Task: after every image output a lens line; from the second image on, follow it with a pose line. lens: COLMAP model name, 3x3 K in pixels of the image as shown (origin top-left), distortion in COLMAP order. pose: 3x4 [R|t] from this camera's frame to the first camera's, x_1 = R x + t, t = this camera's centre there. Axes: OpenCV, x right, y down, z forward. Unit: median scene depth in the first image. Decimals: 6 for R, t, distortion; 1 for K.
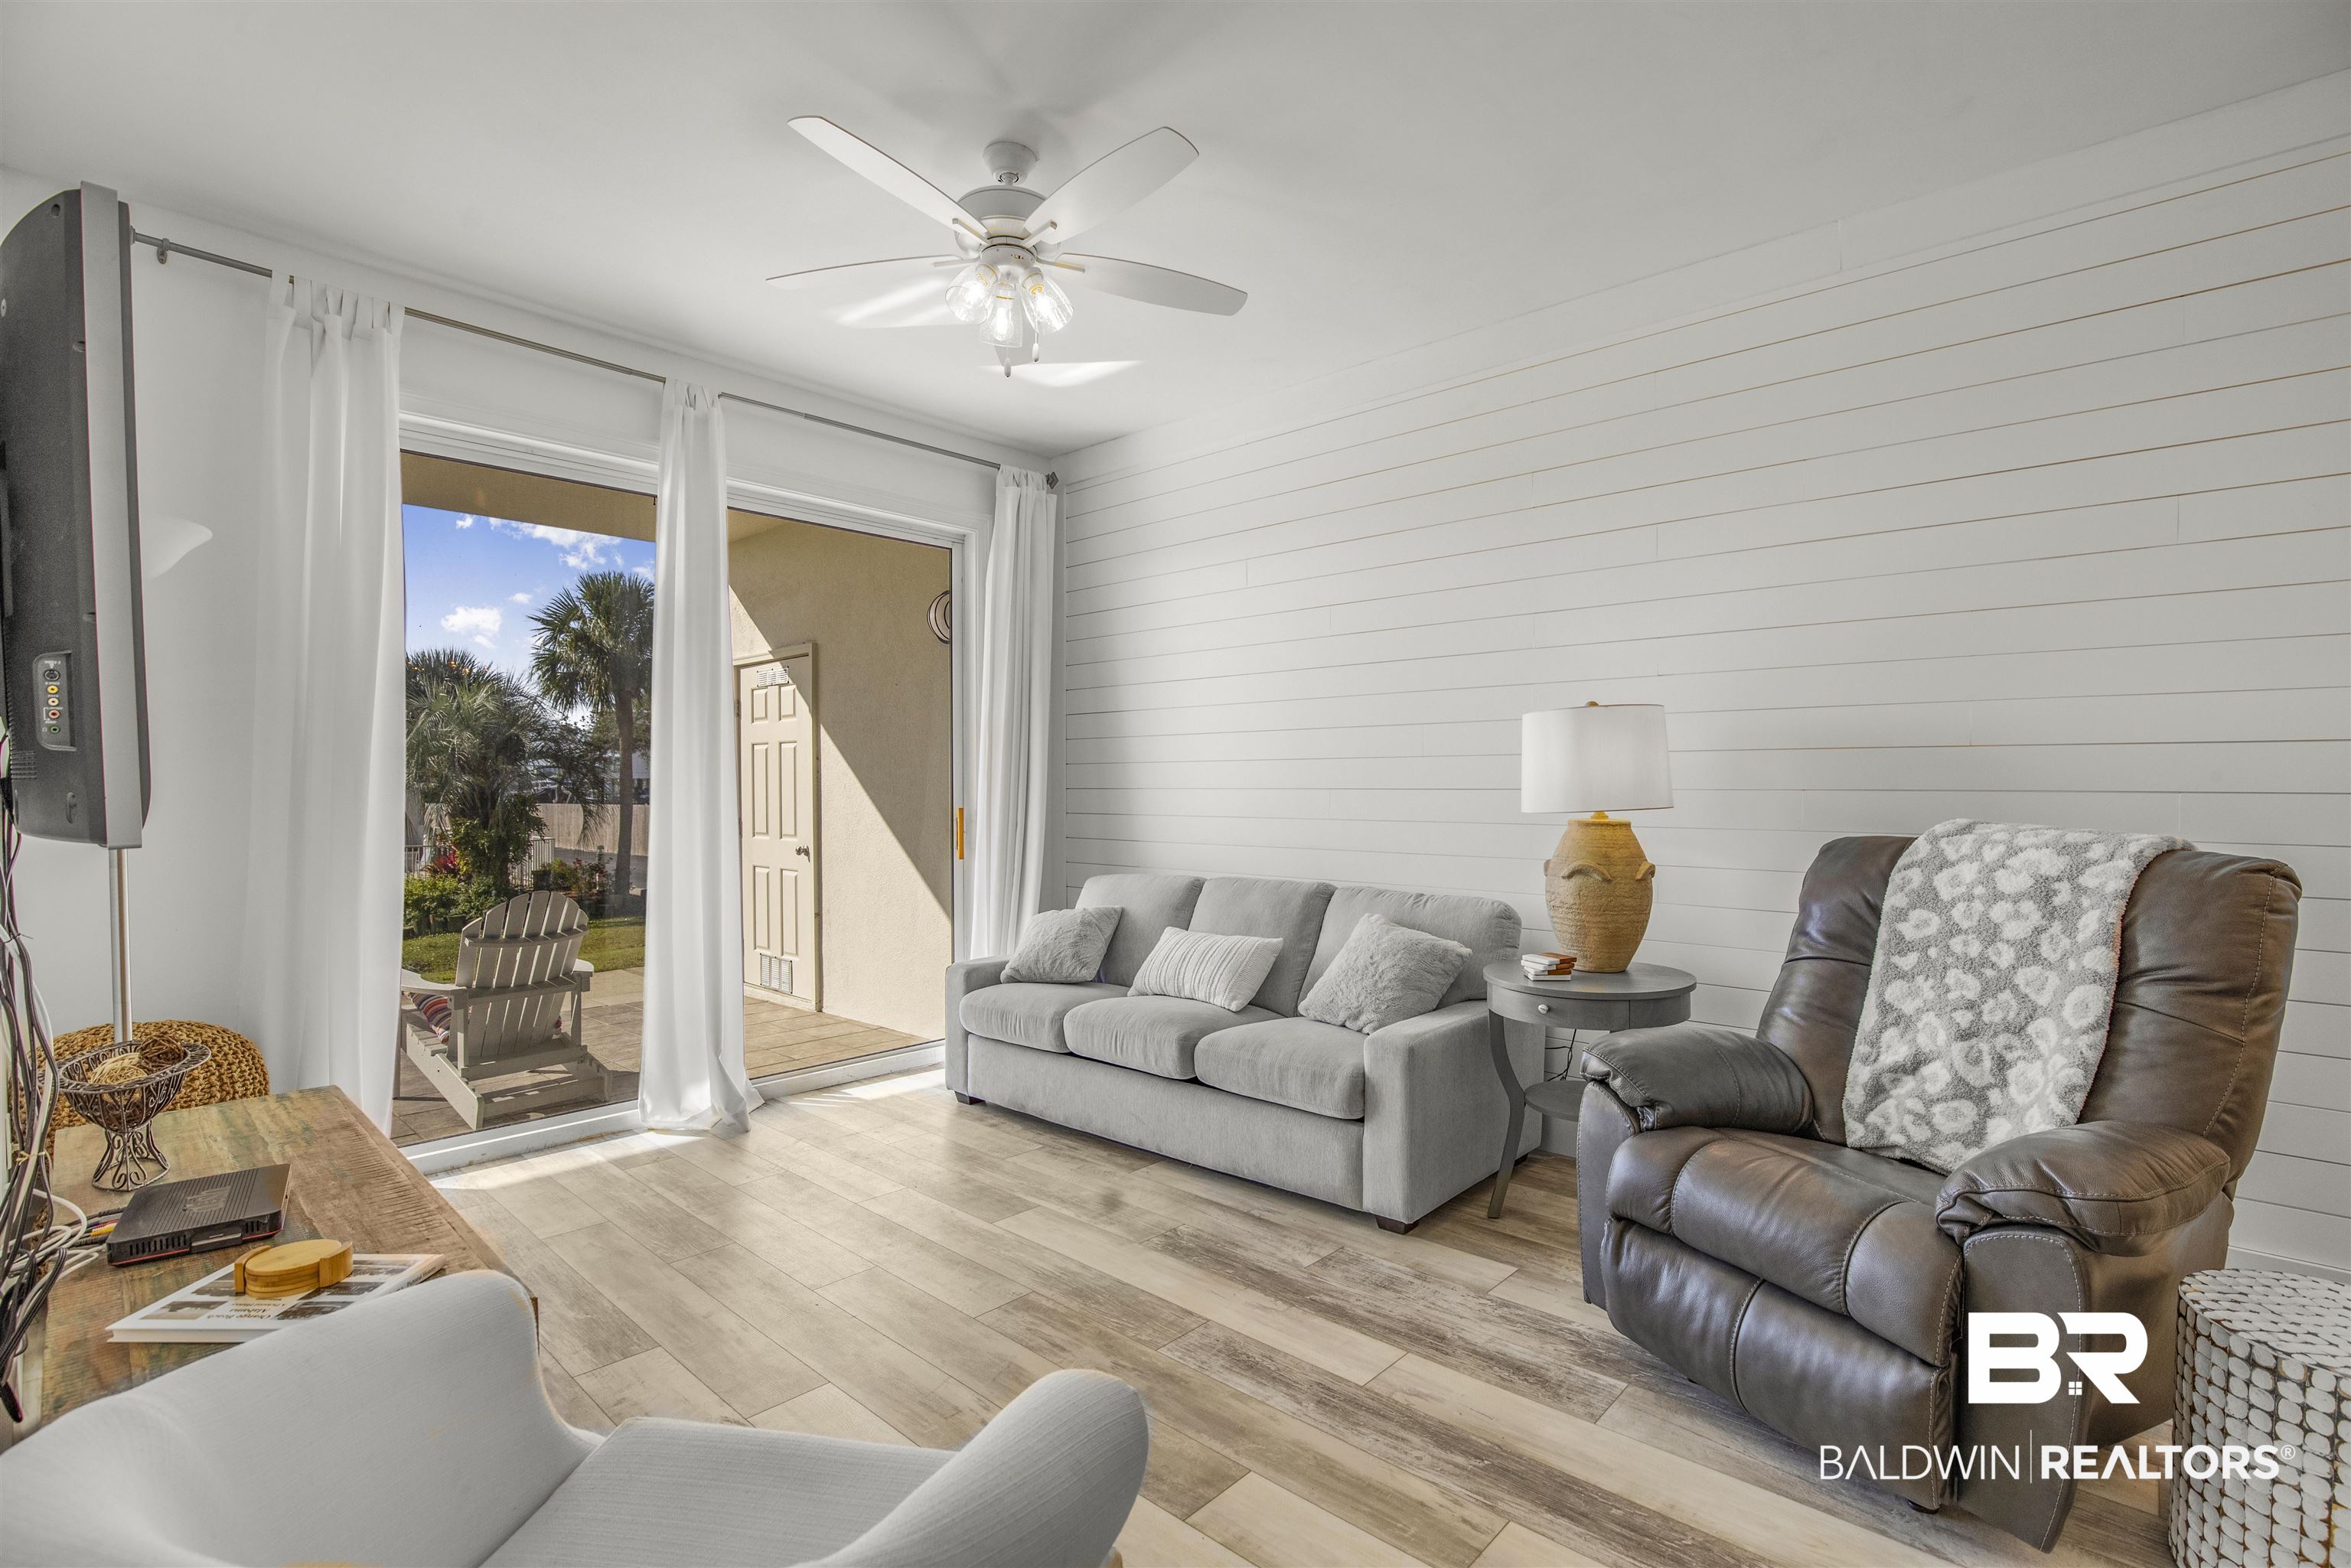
lens RADIAL K [[1072.4, 0, 1174.3], [0, 1072.4, 801.6], [0, 0, 1]] dist [-0.026737, 0.003957]
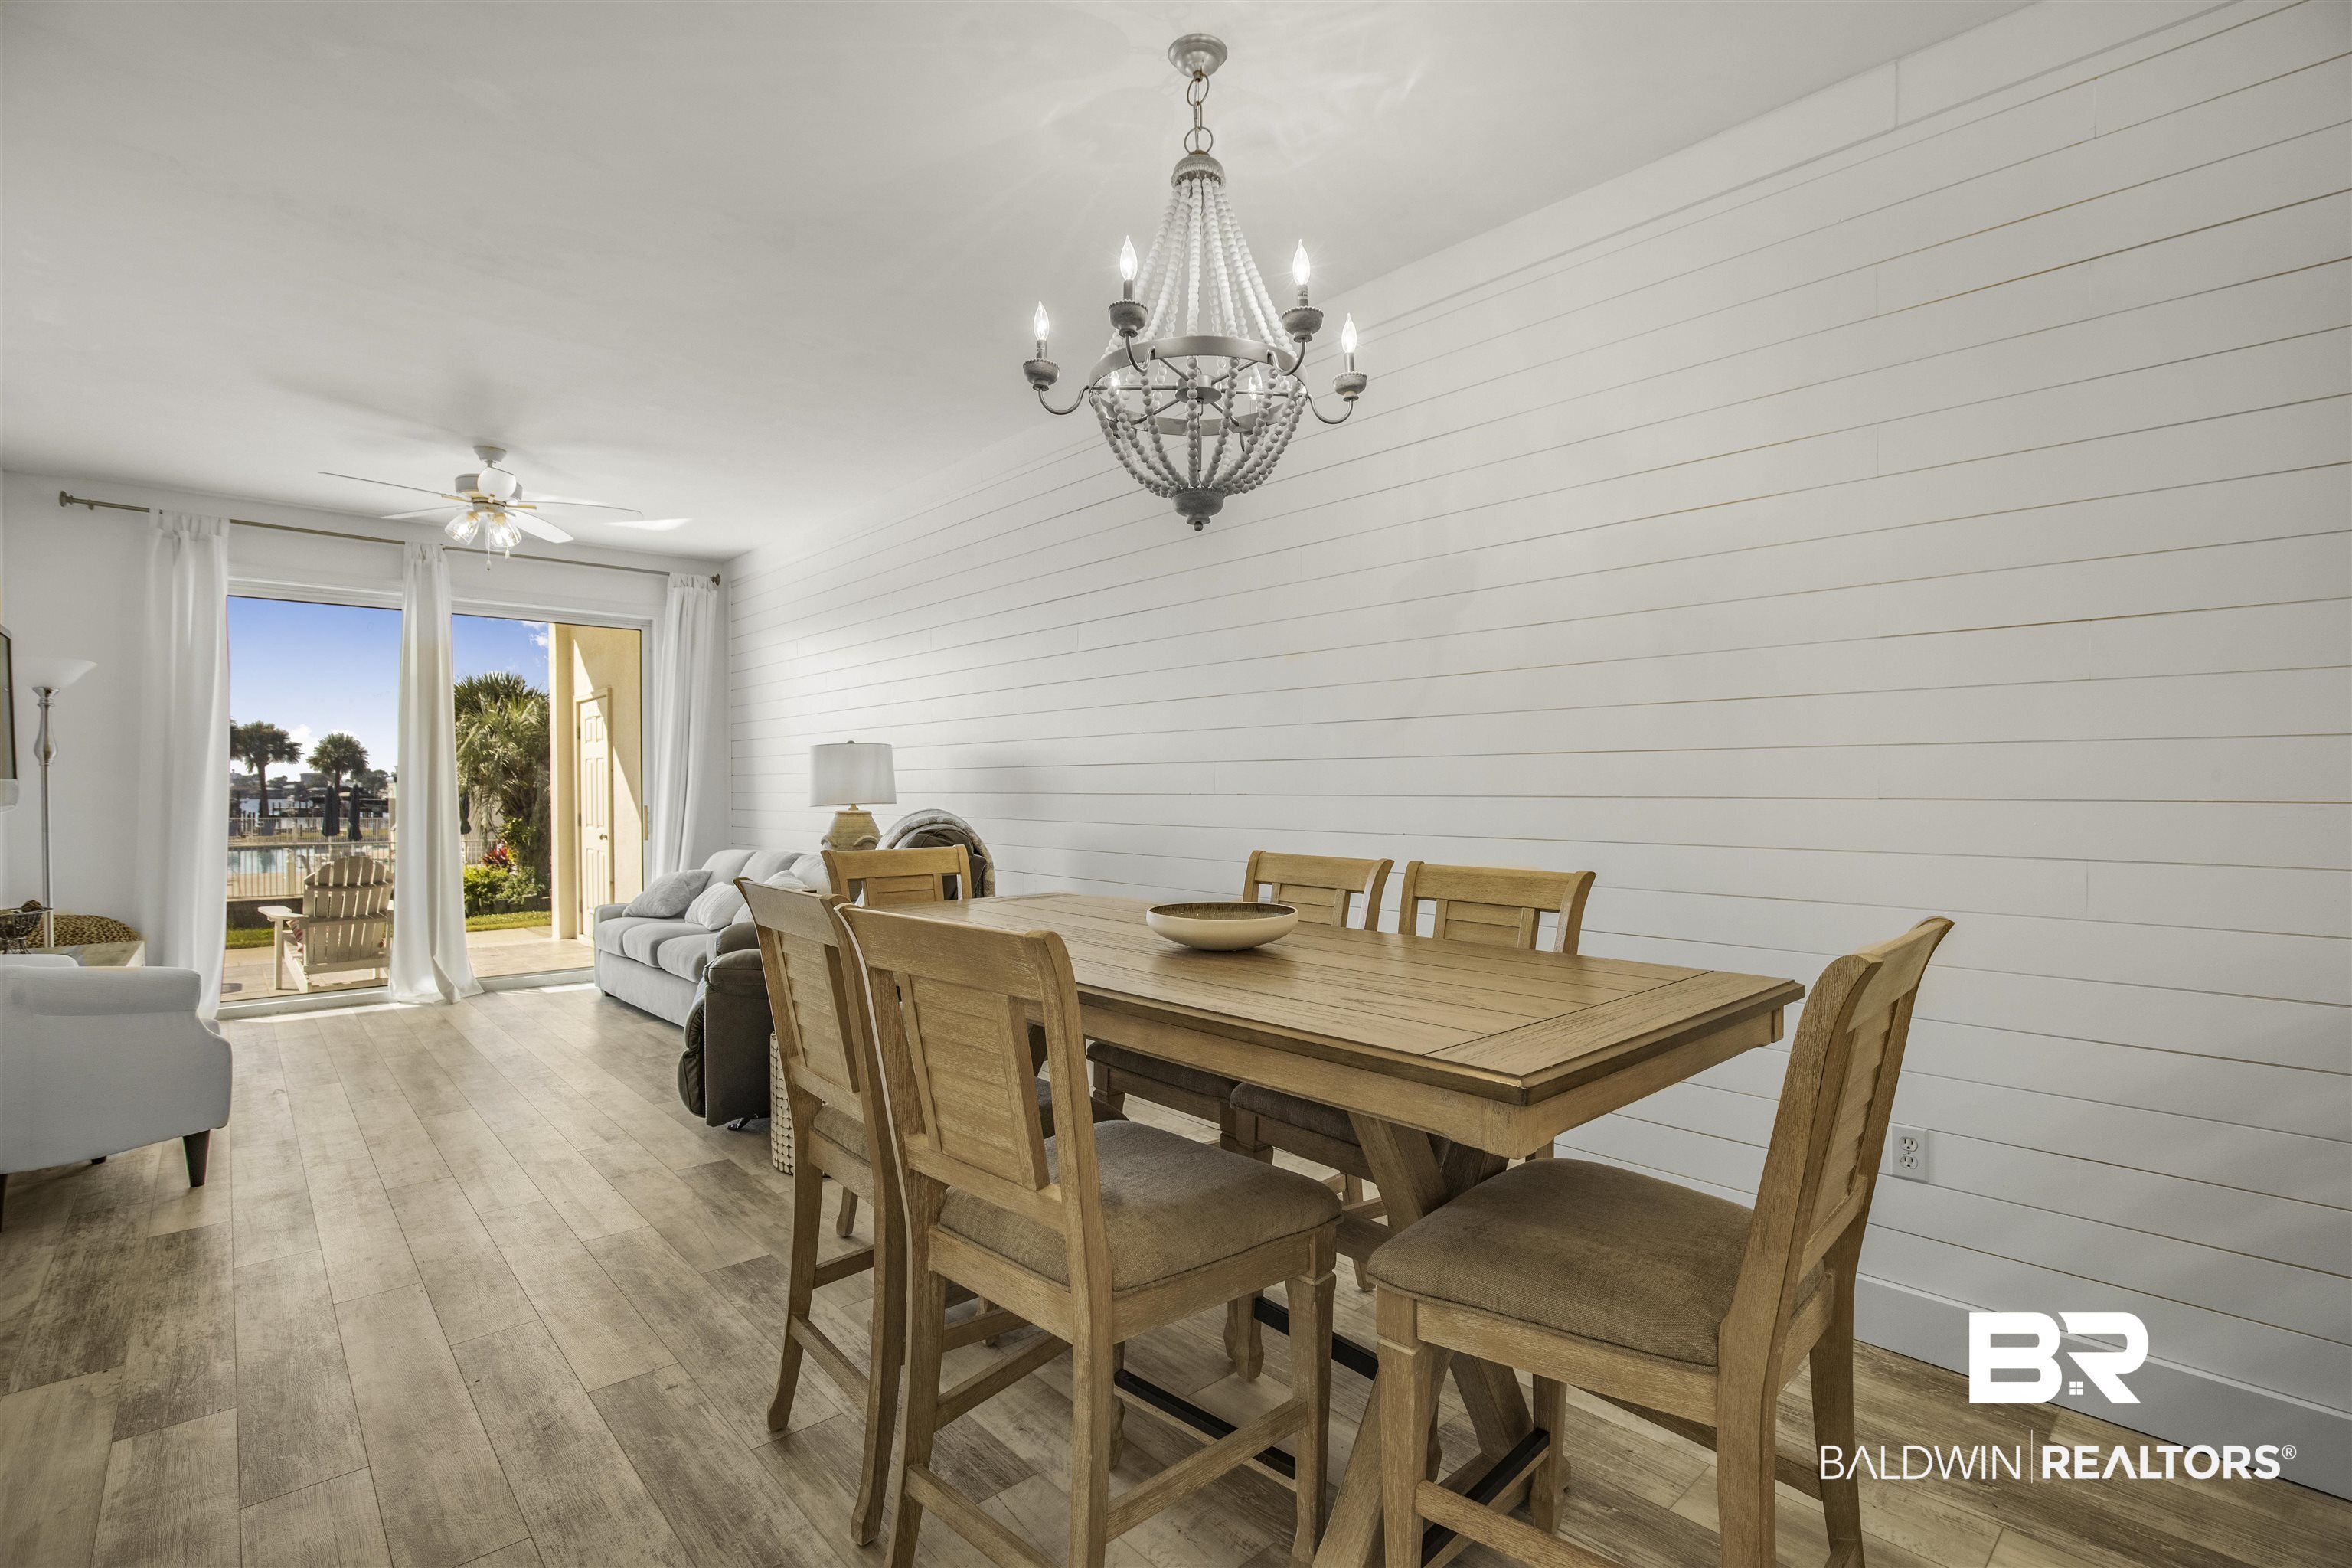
lens RADIAL K [[1072.9, 0, 1166.6], [0, 1072.9, 799.6], [0, 0, 1]] dist [-0.026737, 0.003957]
pose [[0.995303, 0.002534, -0.096778, 1.041136], [-0.003052, 0.999982, -0.005205, 0.005735], [0.096763, 0.005476, 0.995292, -0.622932]]
